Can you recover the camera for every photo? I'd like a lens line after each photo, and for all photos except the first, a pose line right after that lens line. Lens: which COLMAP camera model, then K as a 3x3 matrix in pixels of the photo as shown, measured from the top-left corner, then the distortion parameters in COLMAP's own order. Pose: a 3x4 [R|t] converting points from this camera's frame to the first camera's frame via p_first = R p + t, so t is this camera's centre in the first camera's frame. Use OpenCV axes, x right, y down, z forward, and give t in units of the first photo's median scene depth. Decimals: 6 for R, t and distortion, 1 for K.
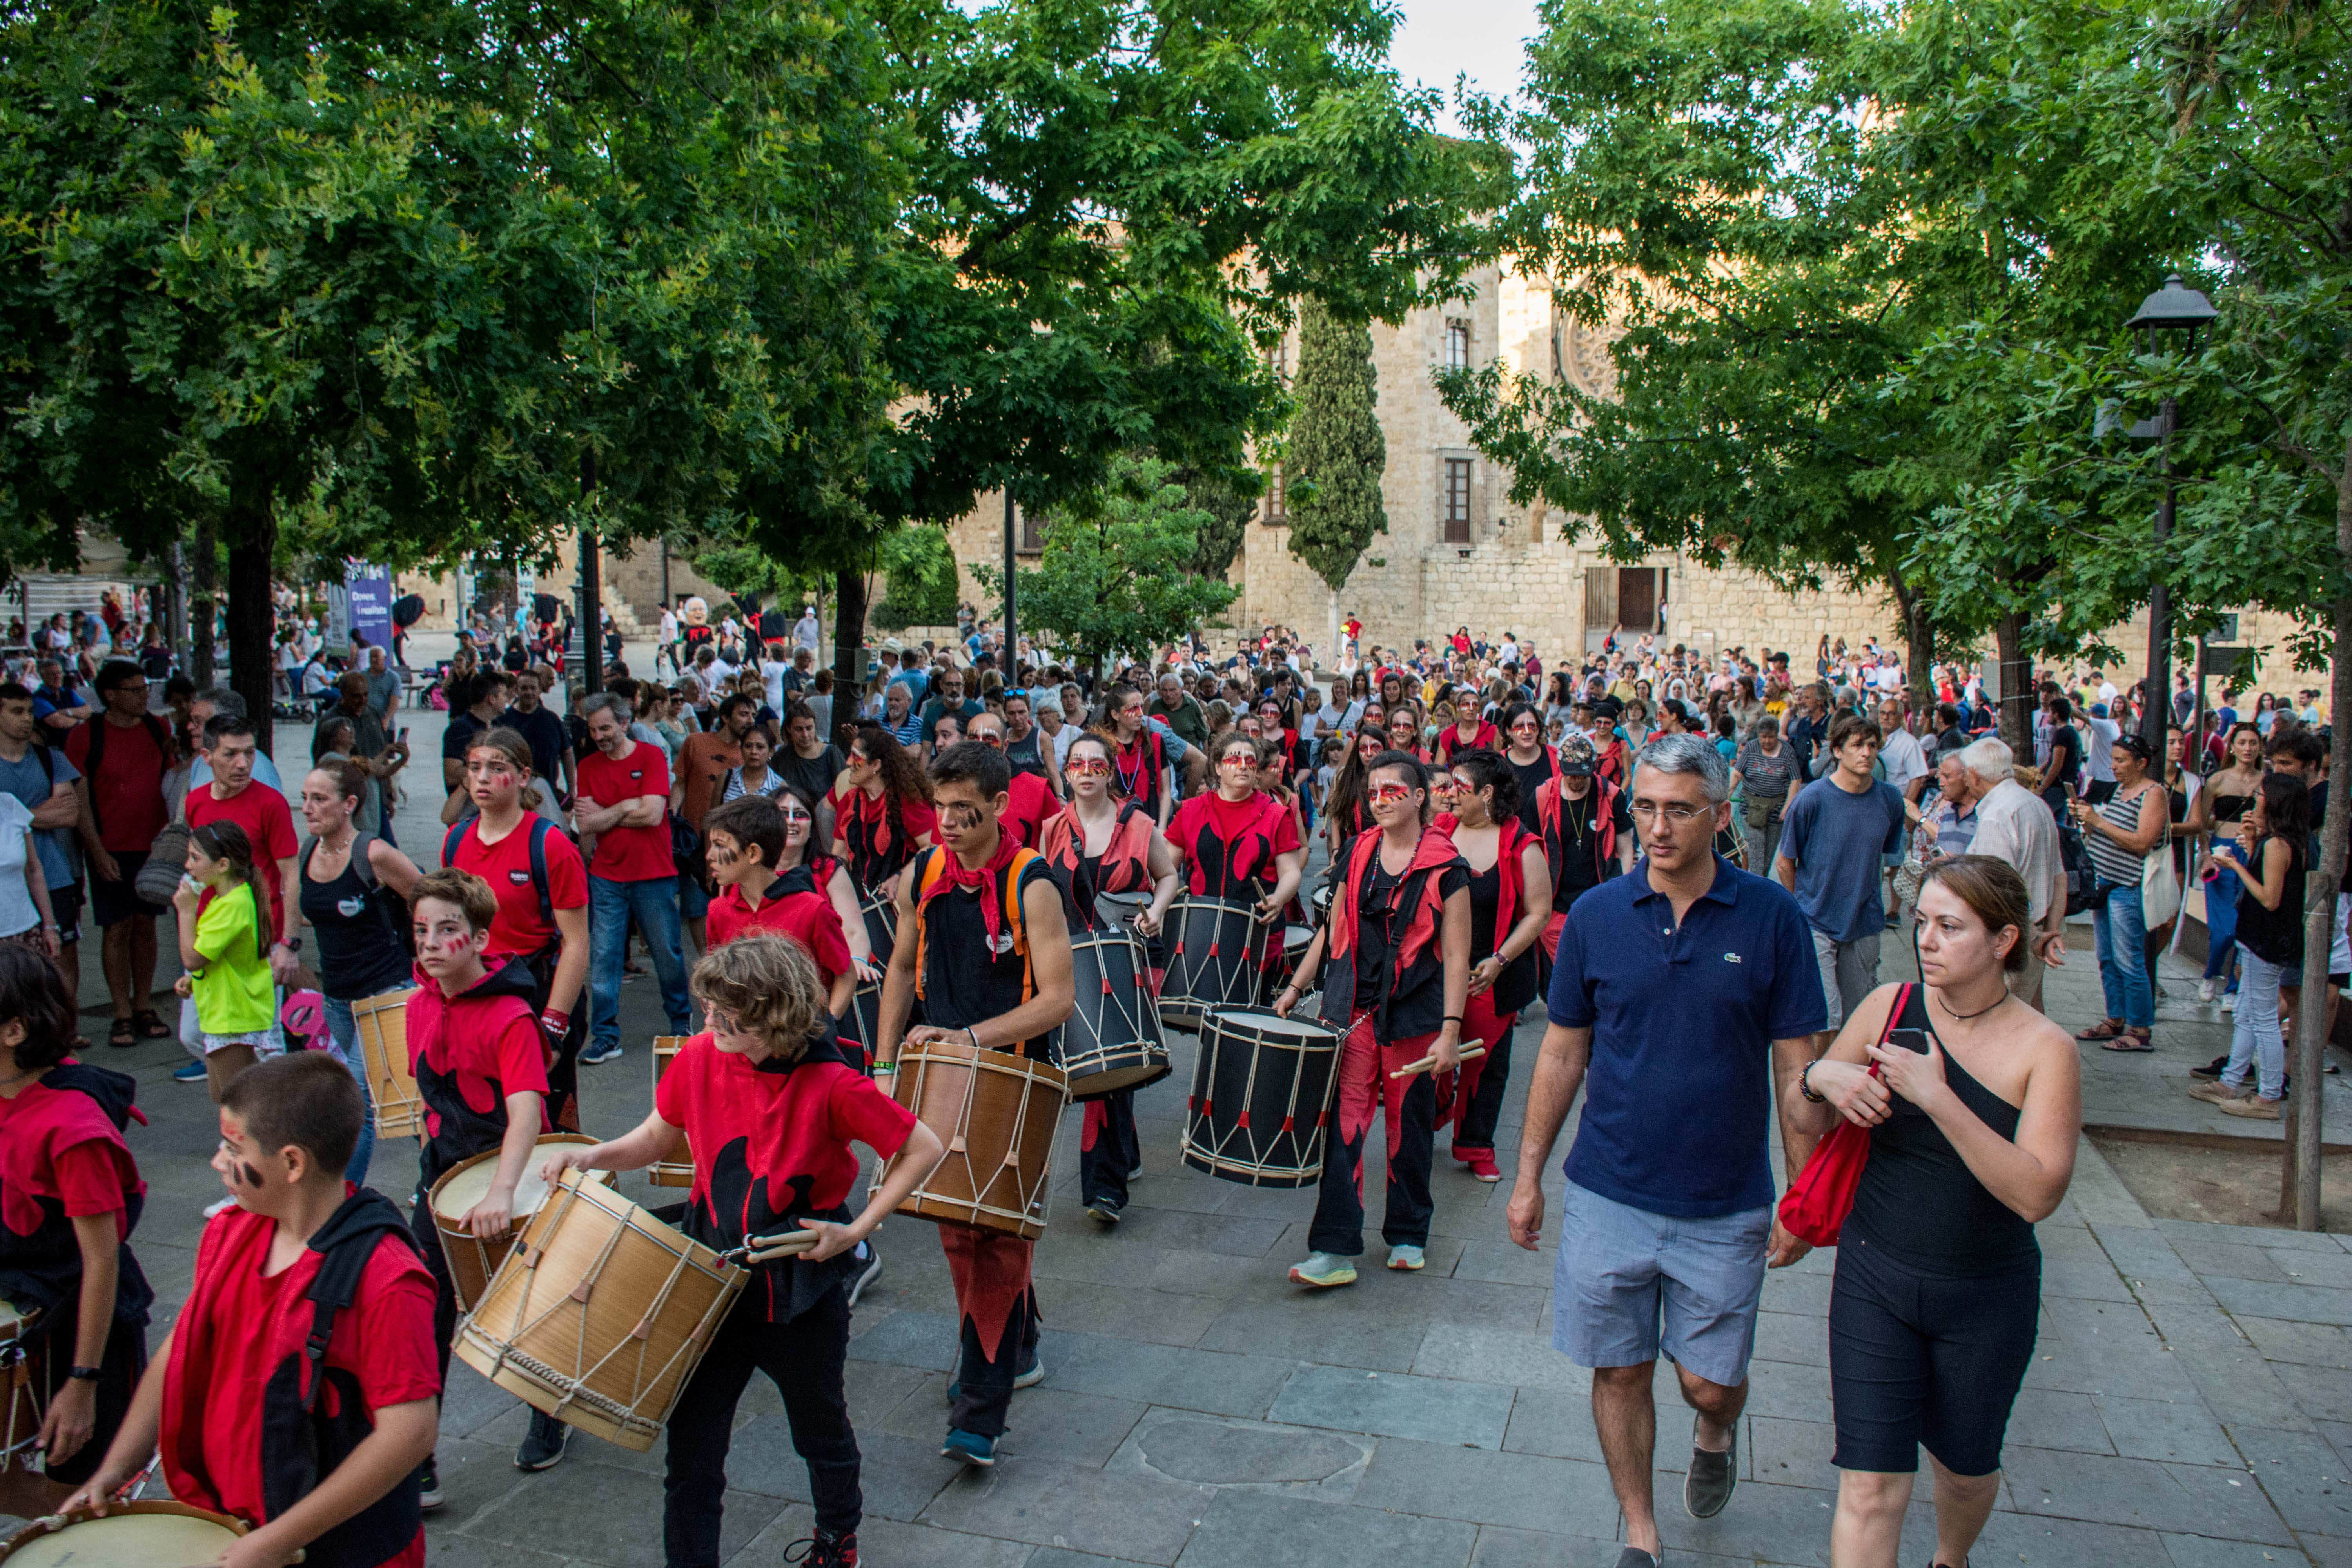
lens RADIAL K [[1826.7, 0, 1176.0], [0, 1826.7, 784.0], [0, 0, 1]] dist [-0.150046, 0.101635]
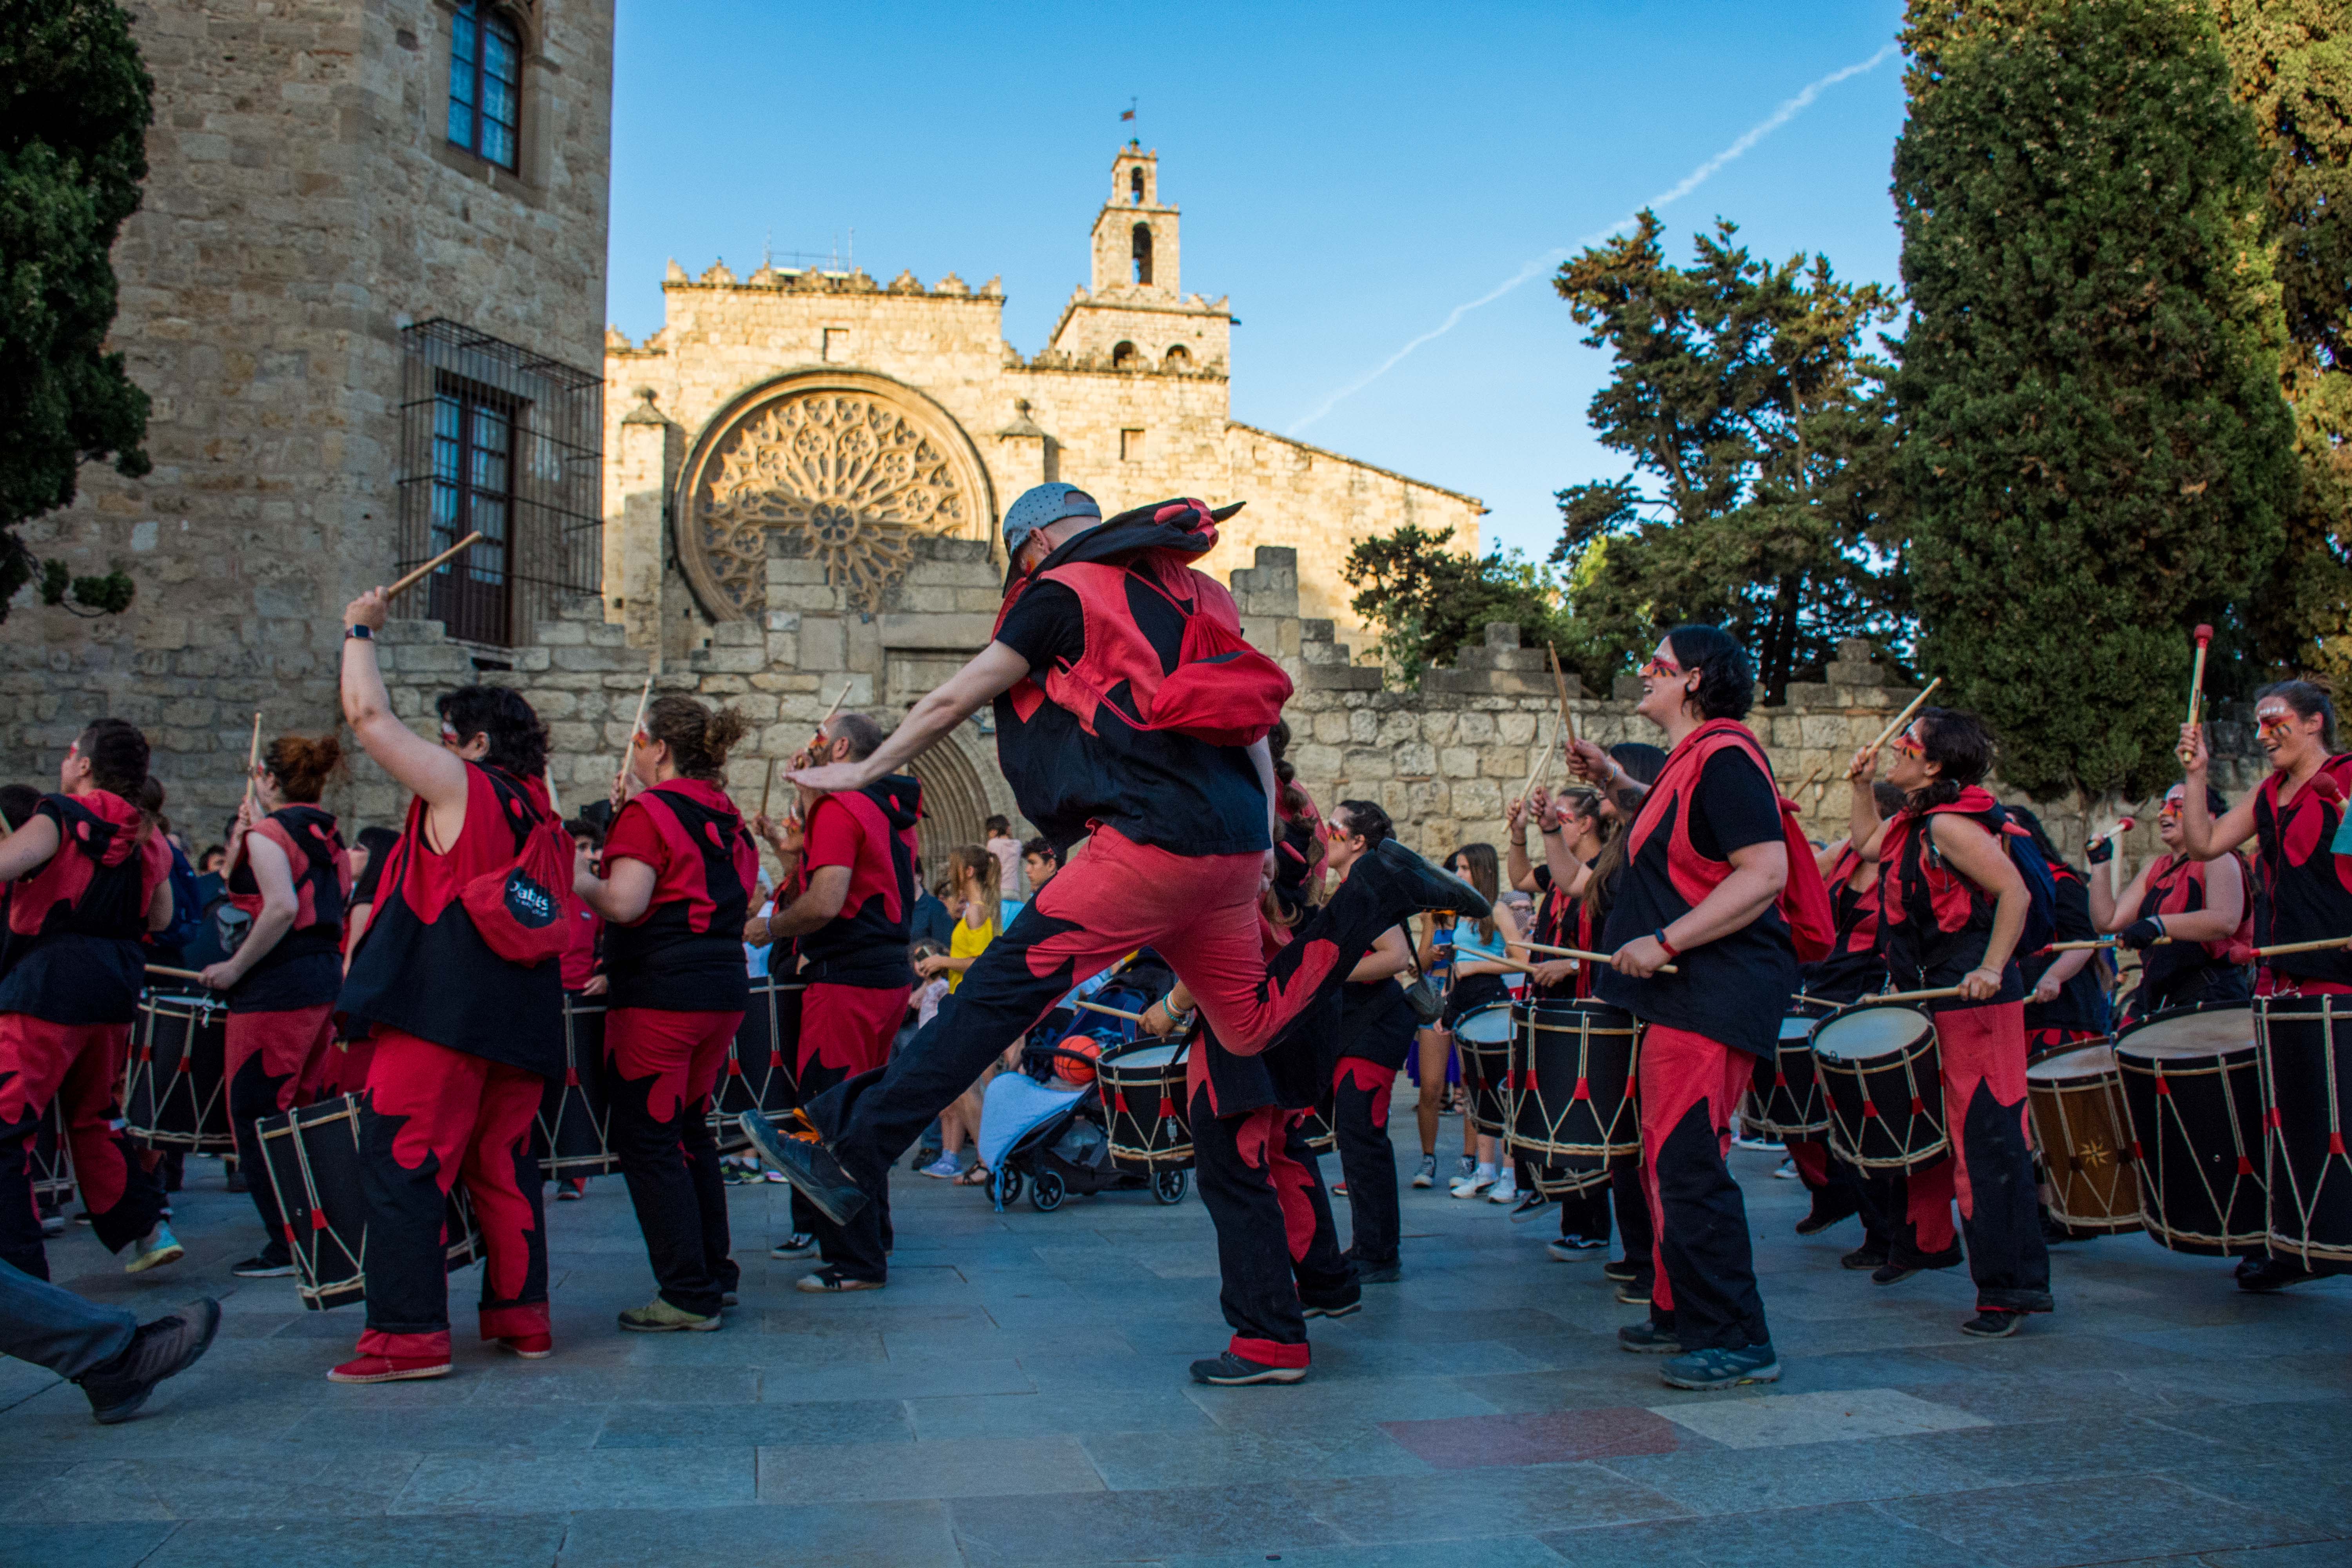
lens RADIAL K [[1826.7, 0, 1176.0], [0, 1826.7, 784.0], [0, 0, 1]] dist [-0.150046, 0.101635]
pose [[0.874101, 0.030570, 0.484782, 0.124318], [0.076702, 0.976810, -0.199897, -0.044535], [-0.479650, 0.211913, 0.851486, 0.757193]]
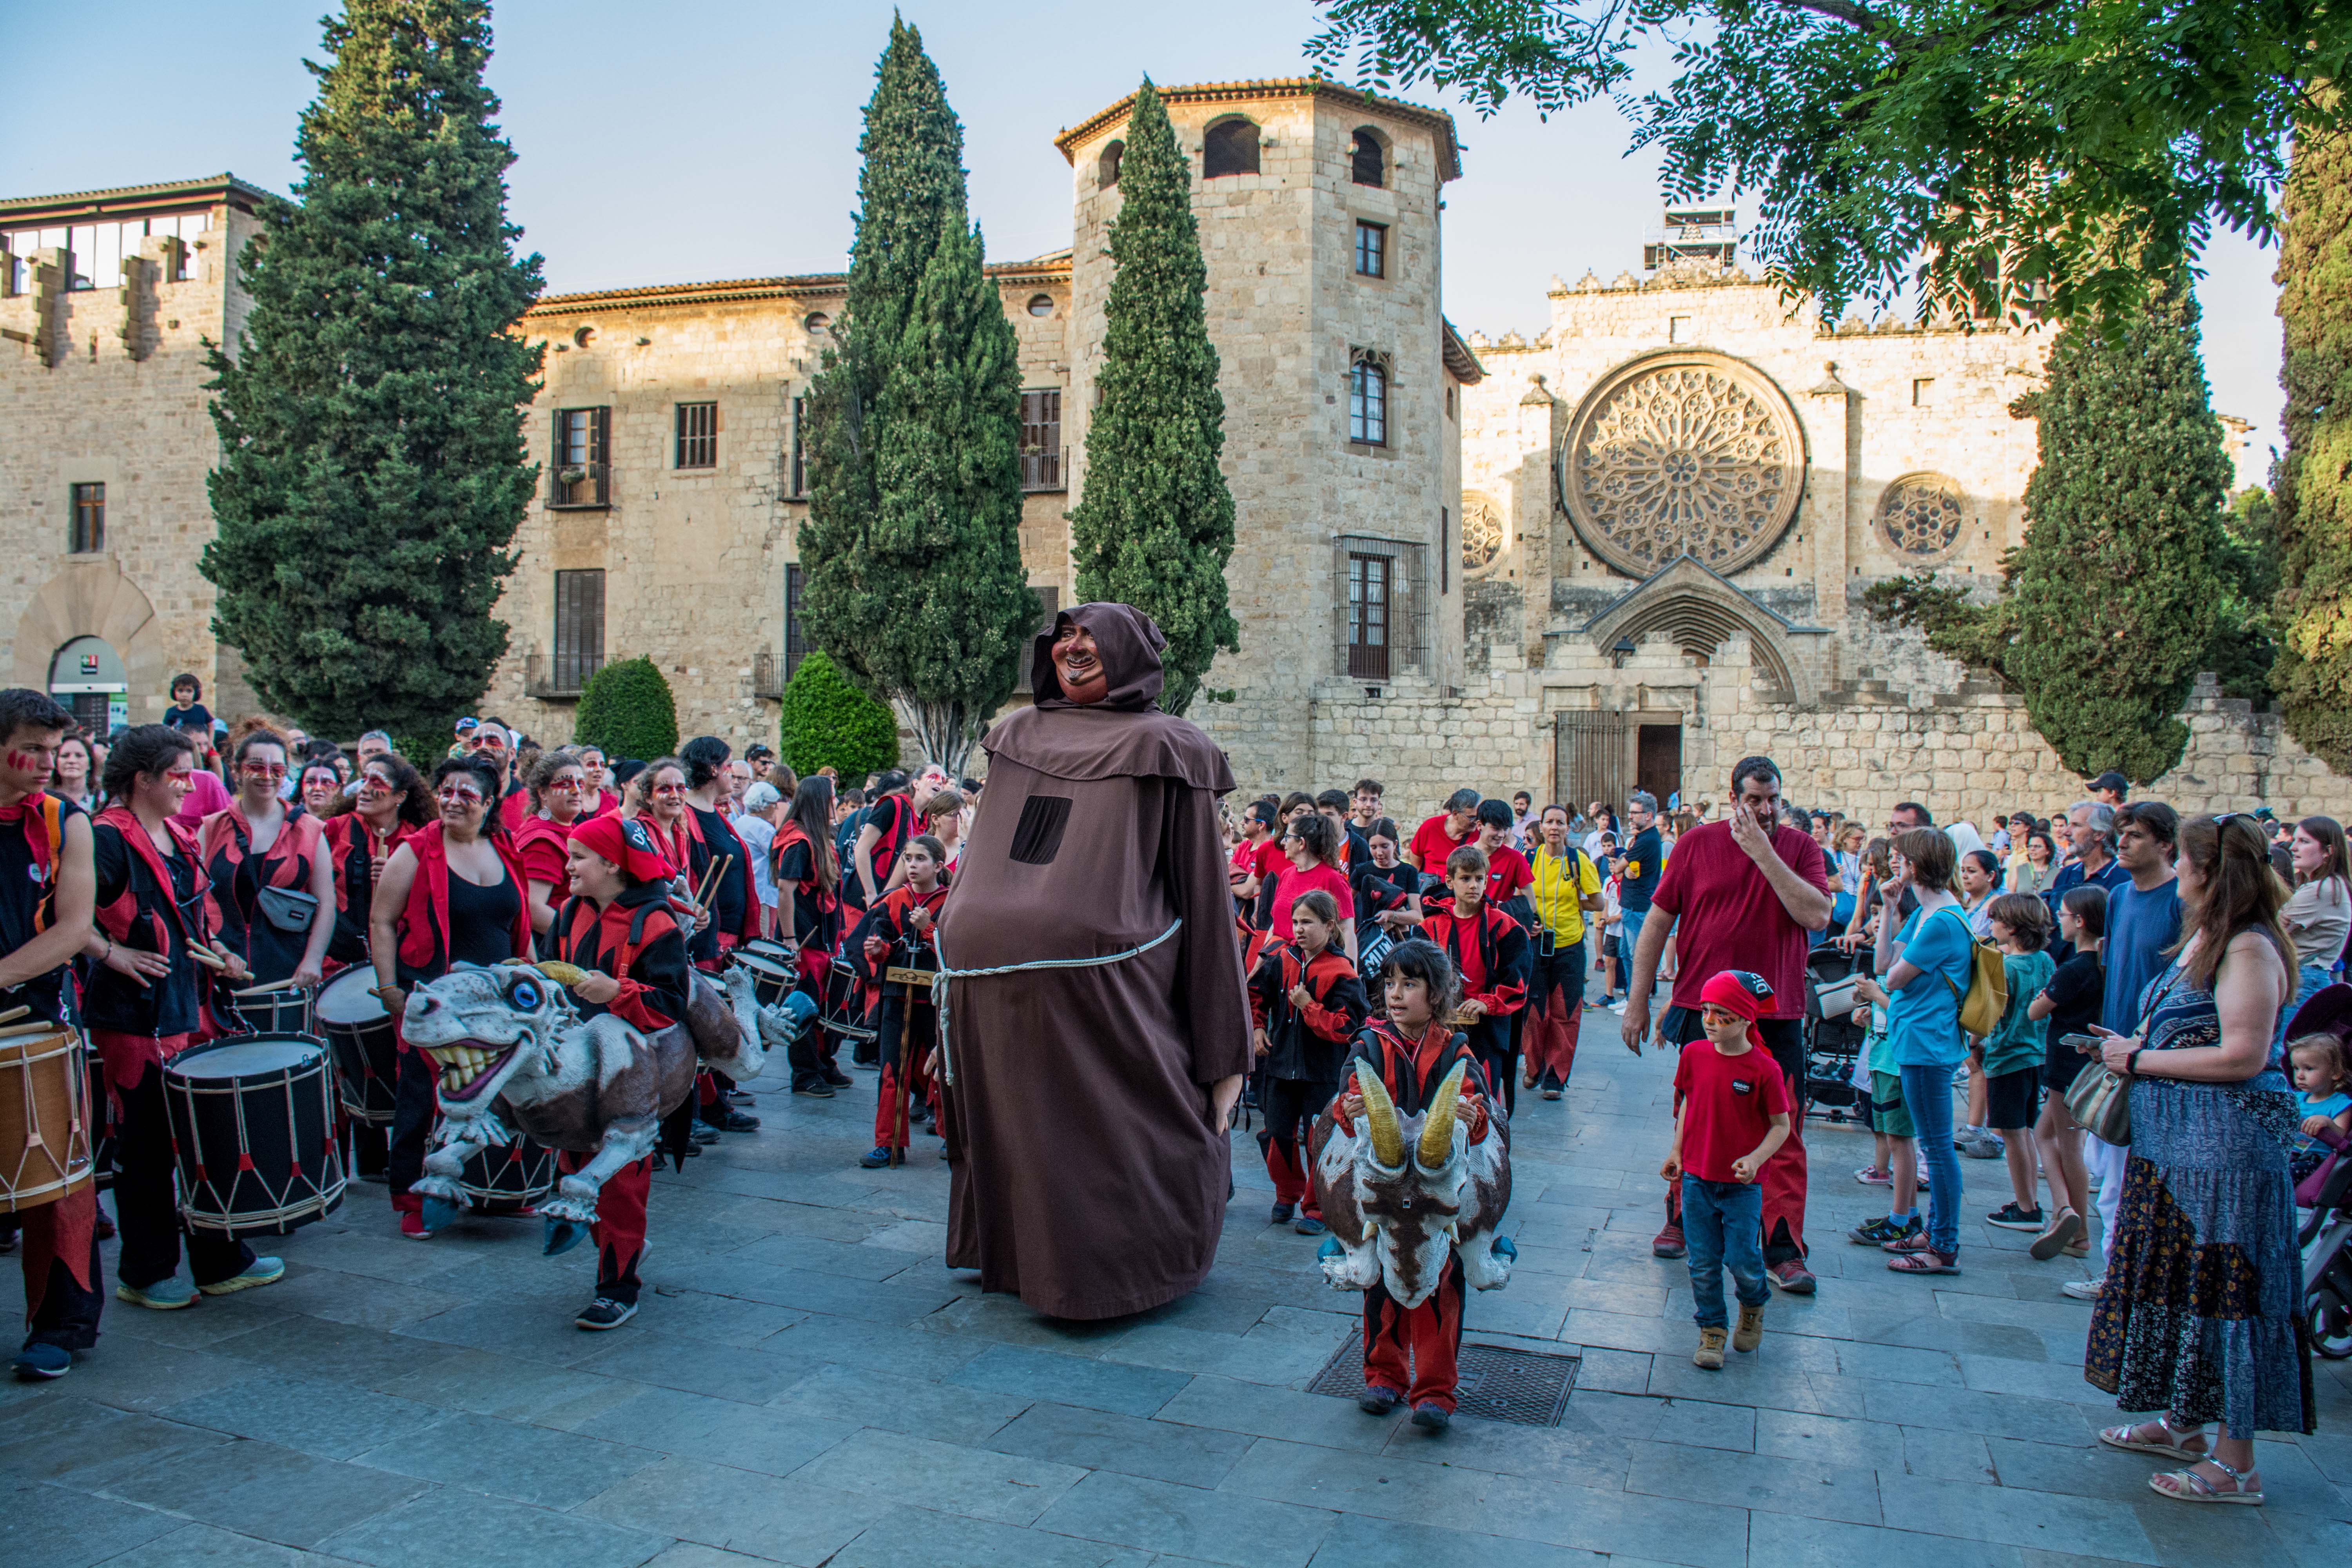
lens RADIAL K [[1826.7, 0, 1176.0], [0, 1826.7, 784.0], [0, 0, 1]] dist [-0.150046, 0.101635]
pose [[0.999548, 0.015204, -0.025924, 0.111873], [-0.018061, 0.993340, -0.113792, -0.017415], [0.024021, 0.114208, 0.993166, 0.364981]]
